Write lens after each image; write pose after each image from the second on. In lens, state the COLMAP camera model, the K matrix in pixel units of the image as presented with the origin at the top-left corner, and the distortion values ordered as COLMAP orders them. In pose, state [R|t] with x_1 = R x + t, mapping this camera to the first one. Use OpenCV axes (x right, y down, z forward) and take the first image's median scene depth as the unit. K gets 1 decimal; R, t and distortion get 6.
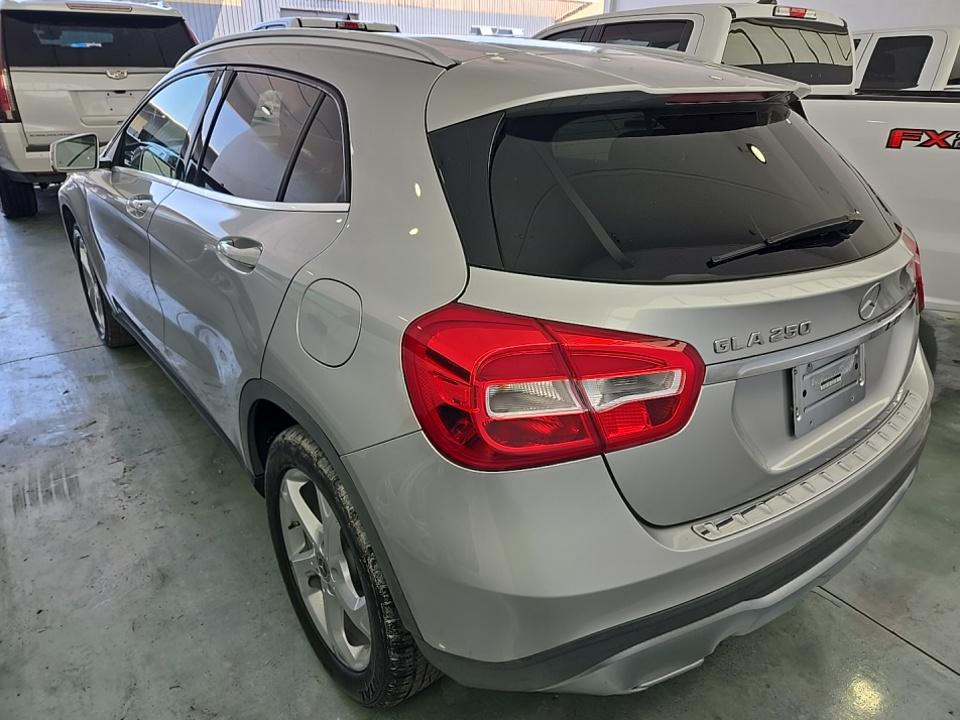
lens RADIAL K [[603.5, 0, 483.0], [0, 603.5, 359.1], [0, 0, 1]] dist [0.054347, -0.040802]
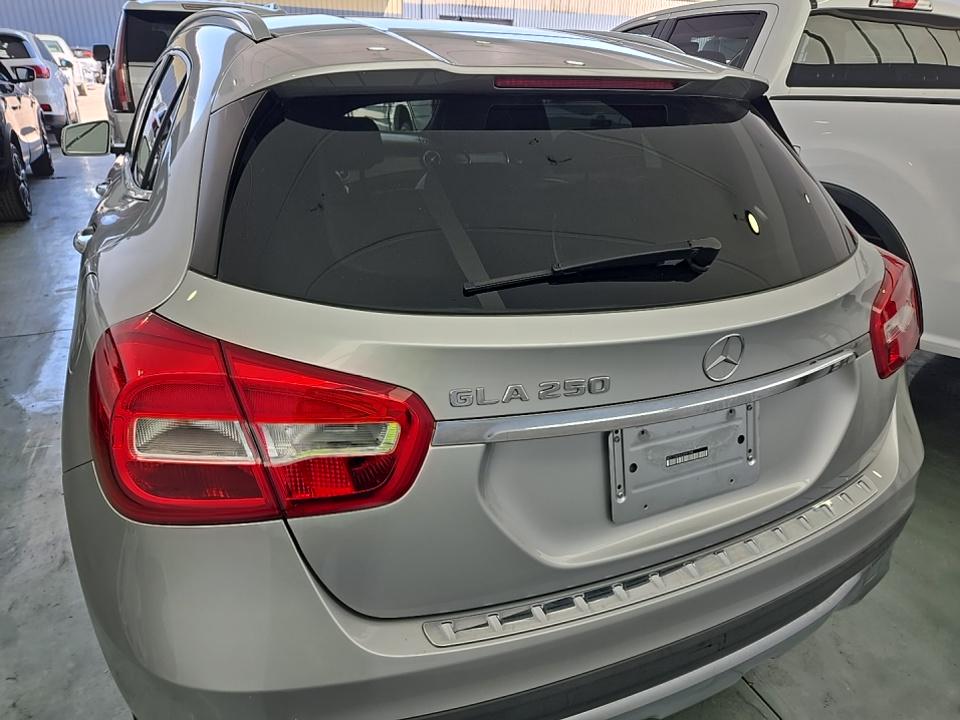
lens RADIAL K [[603.5, 0, 483.0], [0, 603.5, 359.1], [0, 0, 1]] dist [0.054347, -0.040802]
pose [[0.978341, 0.096372, -0.183197, 0.493093], [-0.097407, 0.995239, 0.003364, -0.067647], [0.182649, 0.014554, 0.983070, 0.224524]]
